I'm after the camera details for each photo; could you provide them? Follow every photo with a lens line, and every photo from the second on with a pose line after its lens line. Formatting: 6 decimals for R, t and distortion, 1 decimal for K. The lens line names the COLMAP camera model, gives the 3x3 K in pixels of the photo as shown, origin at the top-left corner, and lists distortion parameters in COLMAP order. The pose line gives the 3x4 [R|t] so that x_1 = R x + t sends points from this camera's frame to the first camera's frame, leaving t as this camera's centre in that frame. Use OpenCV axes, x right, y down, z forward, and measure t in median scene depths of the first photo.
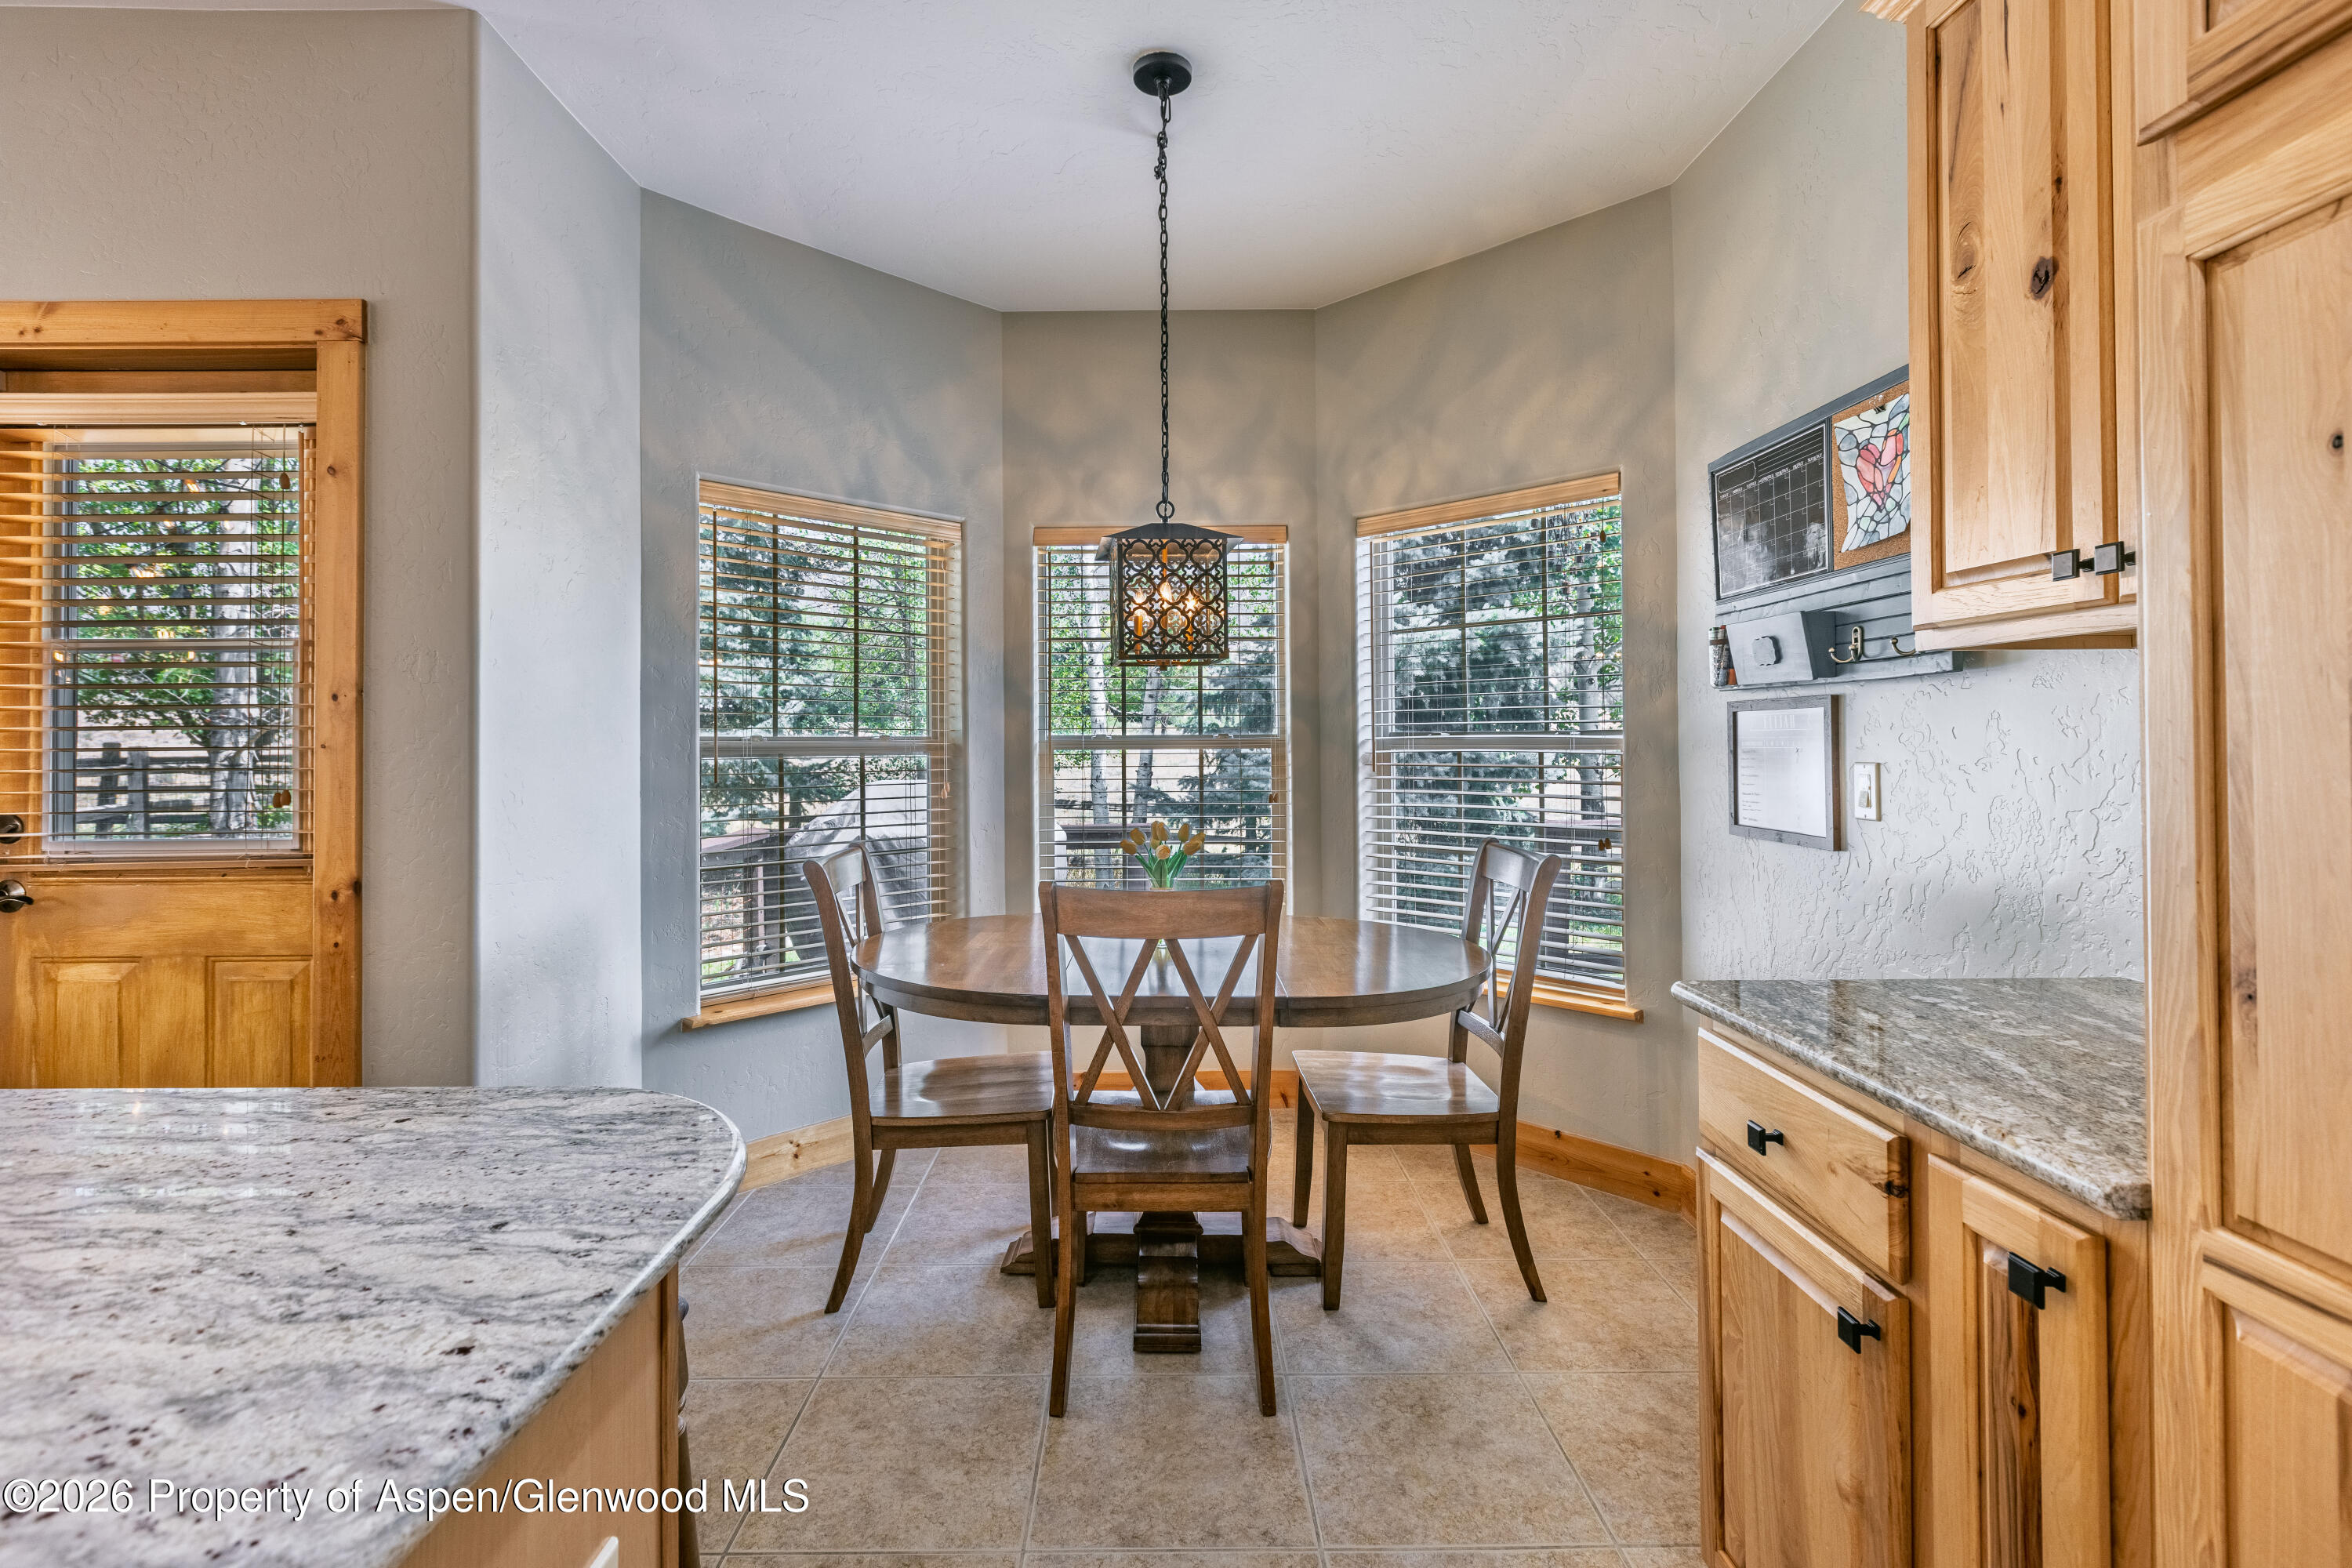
lens RADIAL K [[1077.5, 0, 1183.2], [0, 1077.5, 751.9], [0, 0, 1]] dist [0.000394, 0.000361]
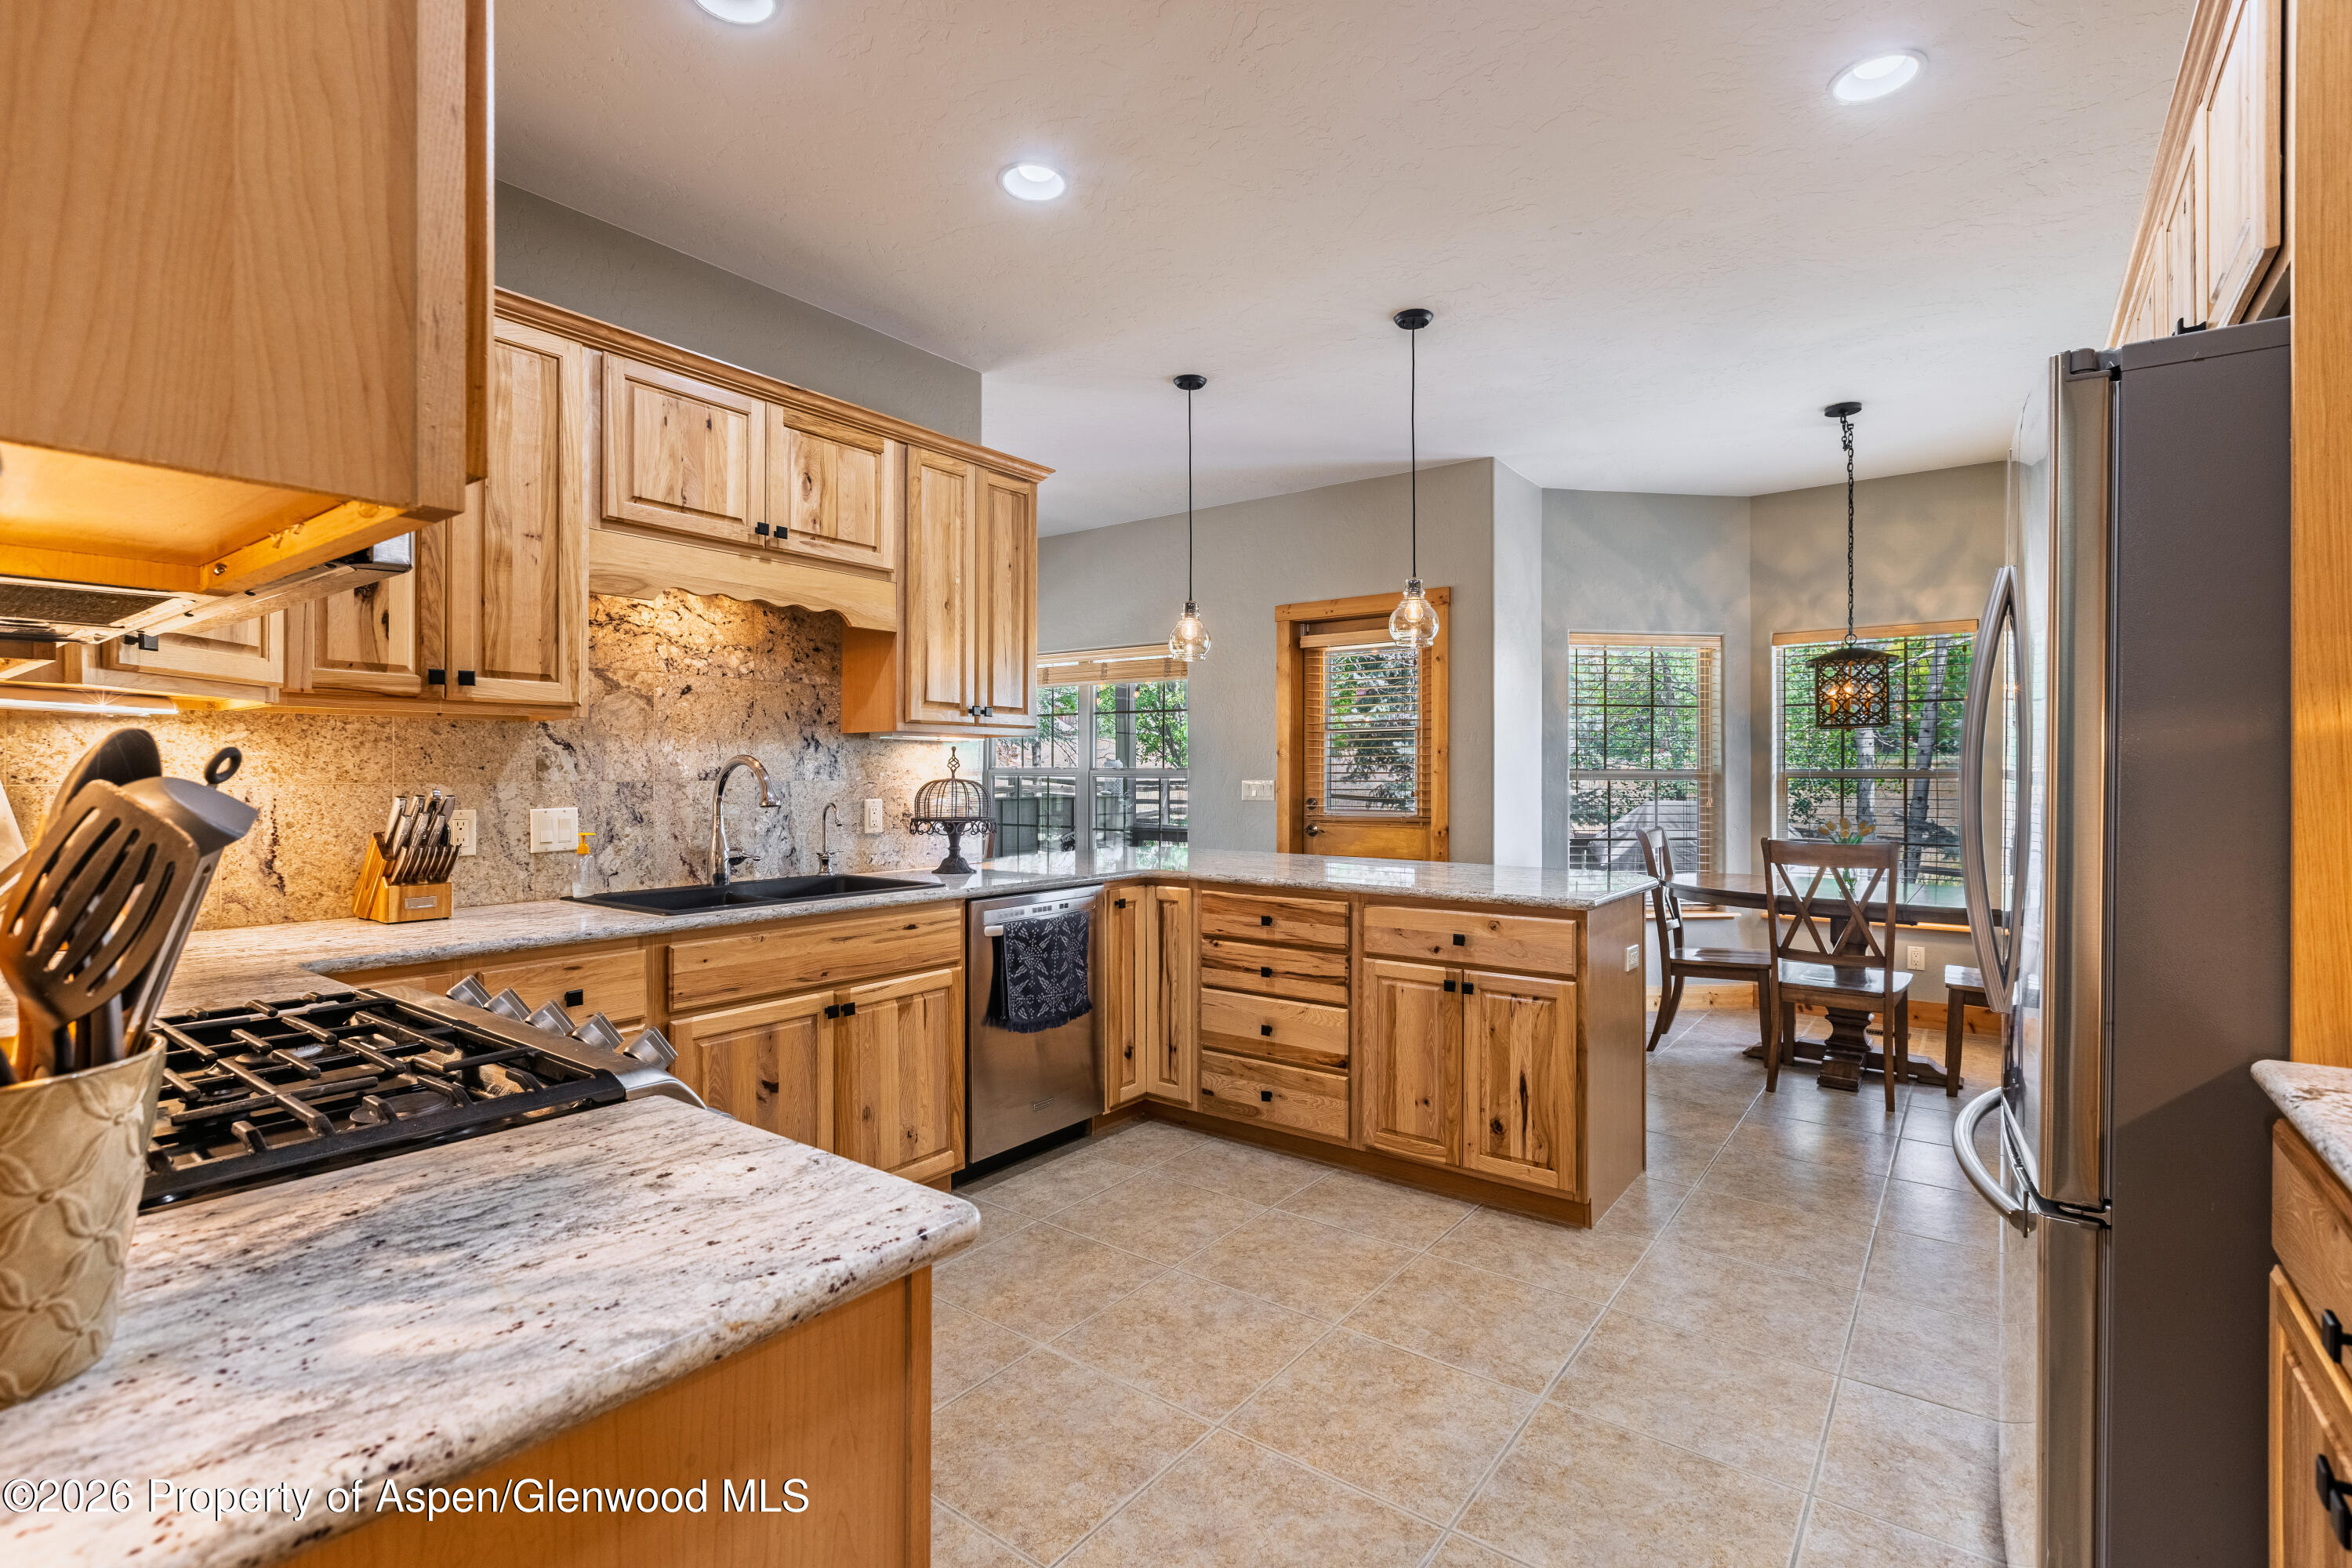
lens RADIAL K [[1061.3, 0, 1184.2], [0, 1061.3, 766.5], [0, 0, 1]] dist [0.000477, -0.000584]
pose [[0.784876, 0.002253, -0.619649, 0.176242], [-0.012420, 0.999850, -0.012097, 0.012520], [0.619528, 0.017190, 0.784786, -0.882063]]
